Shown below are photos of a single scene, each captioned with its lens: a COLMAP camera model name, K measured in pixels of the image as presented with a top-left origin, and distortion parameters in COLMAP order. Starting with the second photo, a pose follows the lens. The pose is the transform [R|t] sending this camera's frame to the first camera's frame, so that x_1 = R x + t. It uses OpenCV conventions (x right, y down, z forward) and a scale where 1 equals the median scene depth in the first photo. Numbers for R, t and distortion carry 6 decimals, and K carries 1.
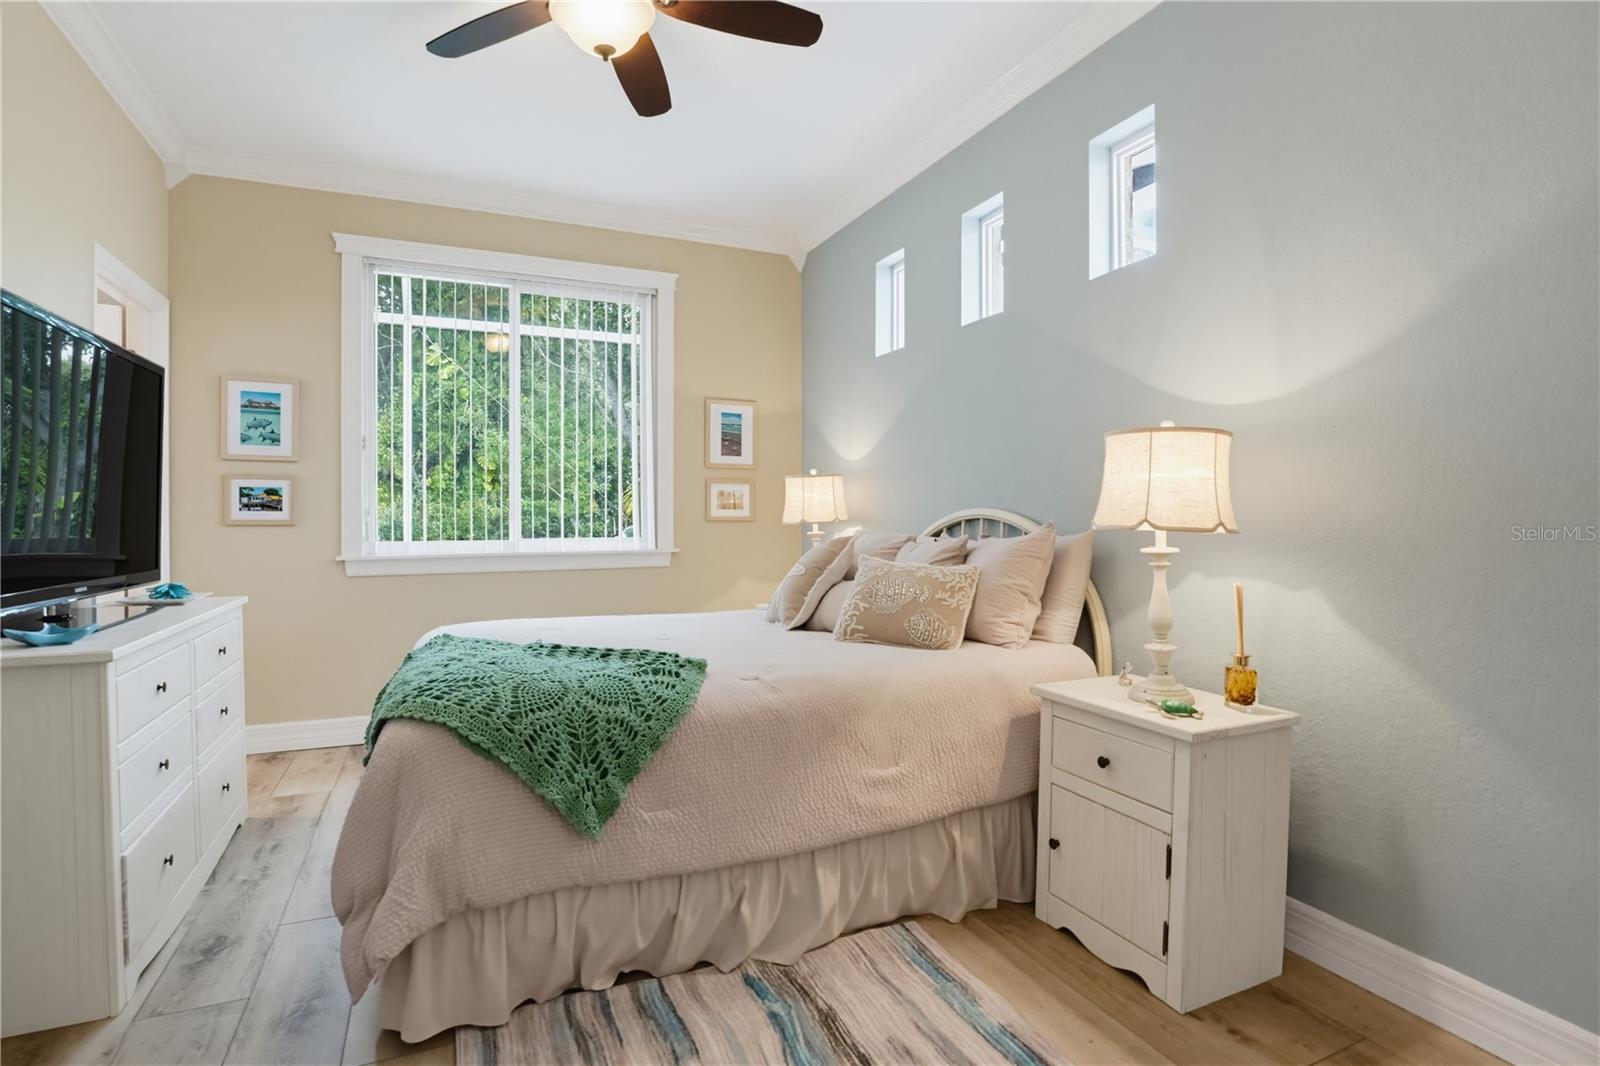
lens RADIAL K [[795.0, 0, 794.6], [0, 795.0, 540.3], [0, 0, 1]] dist [-0.031570, 0.000259]
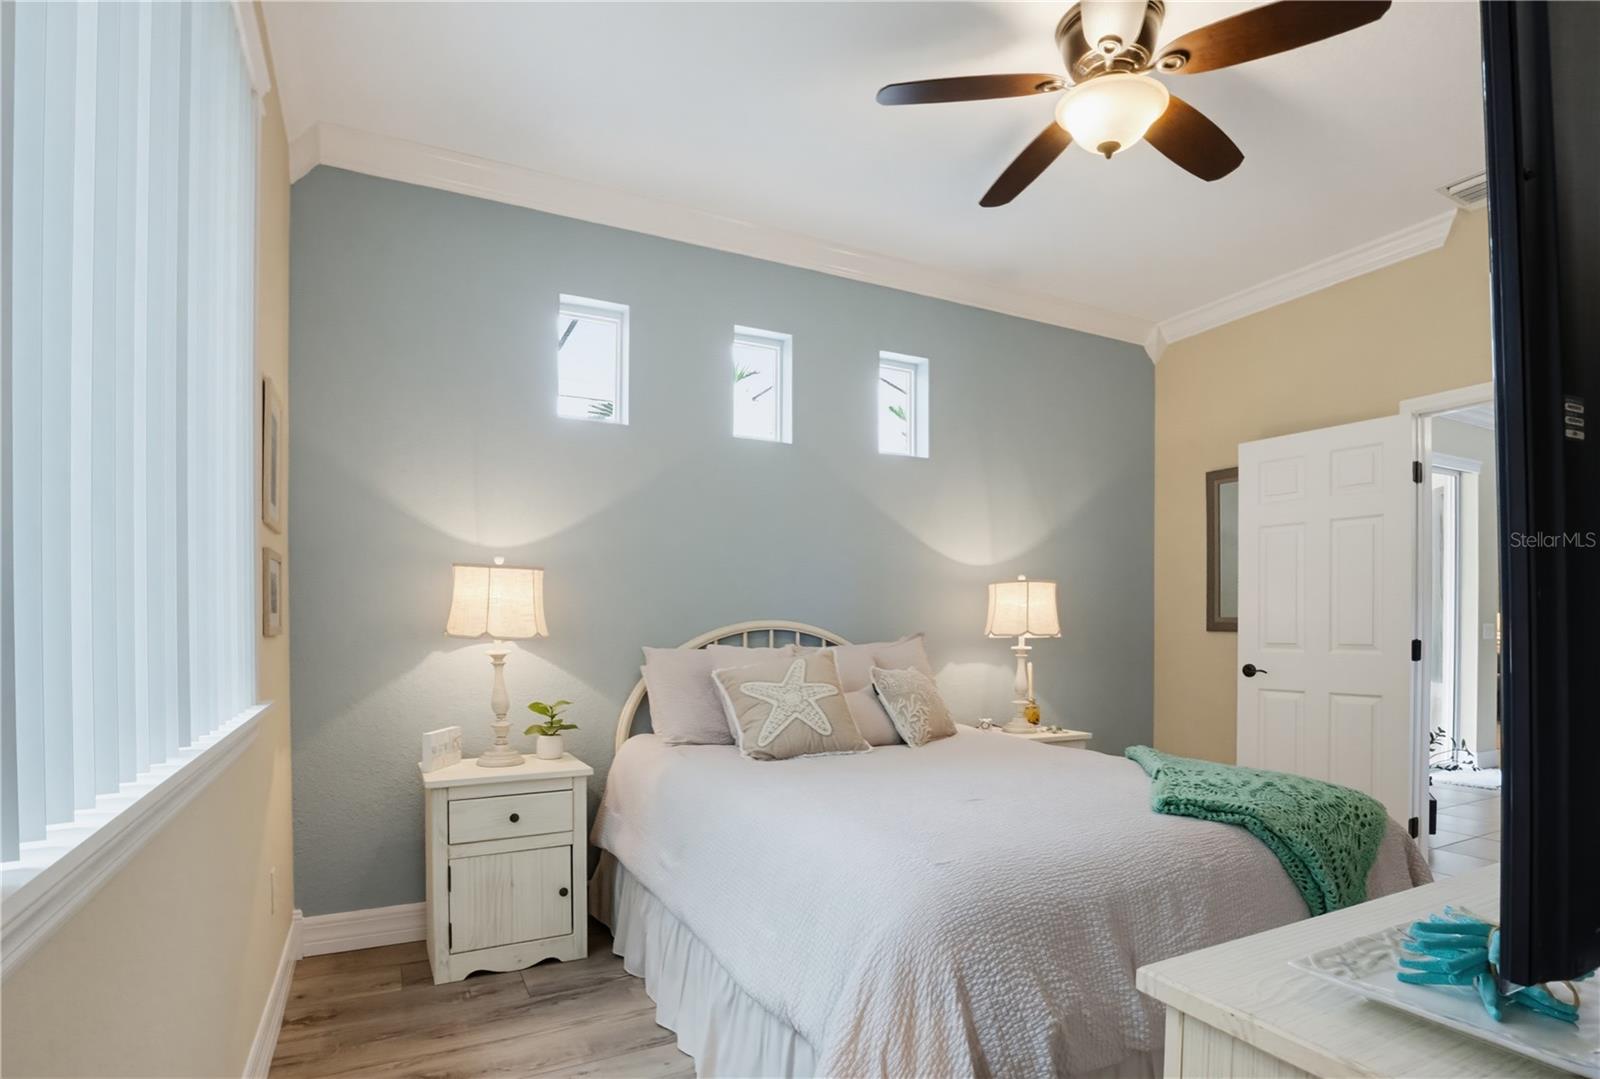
lens RADIAL K [[823.9, 0, 800.2], [0, 823.9, 632.1], [0, 0, 1]] dist [-0.001447, -0.000220]
pose [[-0.052964, -0.003832, 0.998589, -0.874420], [0.028638, 0.999576, 0.005354, -0.028706], [-0.998186, 0.028881, -0.052832, 1.022591]]
